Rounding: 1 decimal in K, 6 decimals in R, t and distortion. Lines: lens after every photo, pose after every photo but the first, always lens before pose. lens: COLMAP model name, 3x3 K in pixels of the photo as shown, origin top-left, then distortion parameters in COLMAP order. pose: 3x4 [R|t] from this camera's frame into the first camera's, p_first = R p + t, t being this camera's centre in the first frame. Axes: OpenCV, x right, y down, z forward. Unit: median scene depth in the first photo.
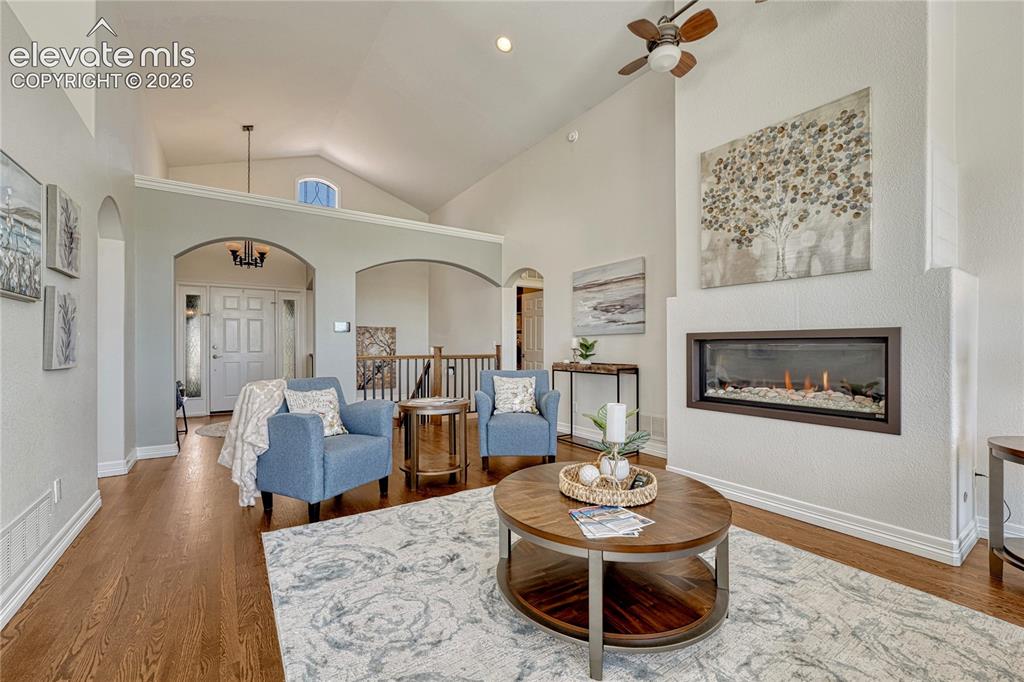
lens RADIAL K [[430.7, 0, 517.8], [0, 430.7, 344.9], [0, 0, 1]] dist [-0.004849, 0.000344]
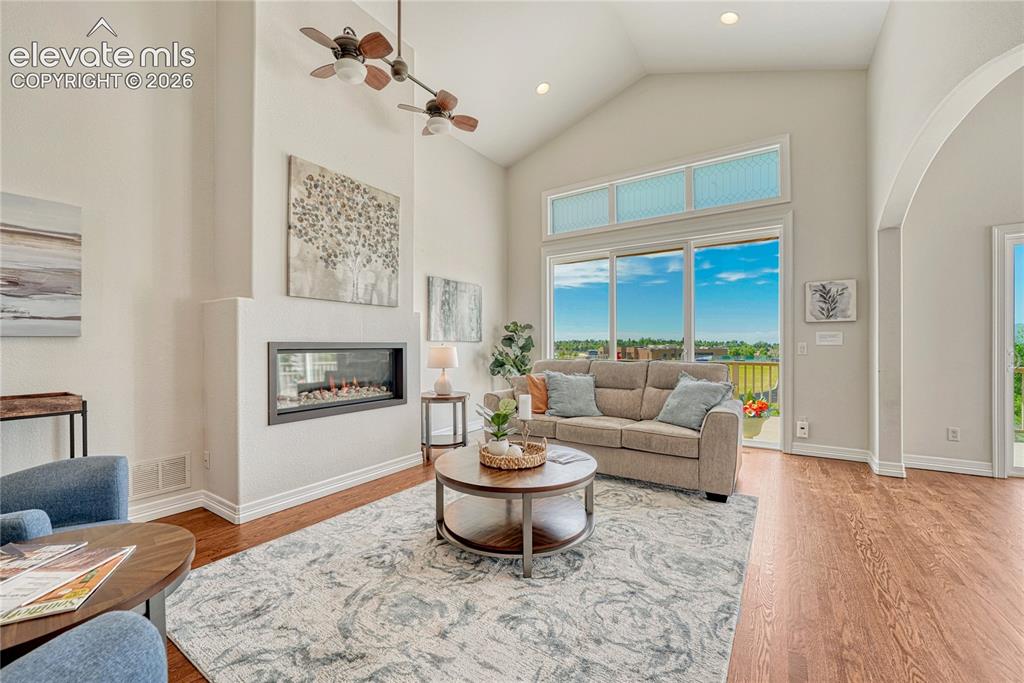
lens RADIAL K [[430.7, 0, 506.9], [0, 430.7, 343.8], [0, 0, 1]] dist [-0.004849, 0.000344]
pose [[-0.390704, 0.009077, 0.920472, -0.732322], [0.004865, 0.999958, -0.007796, -0.017652], [-0.920504, 0.001432, -0.390731, 1.069747]]
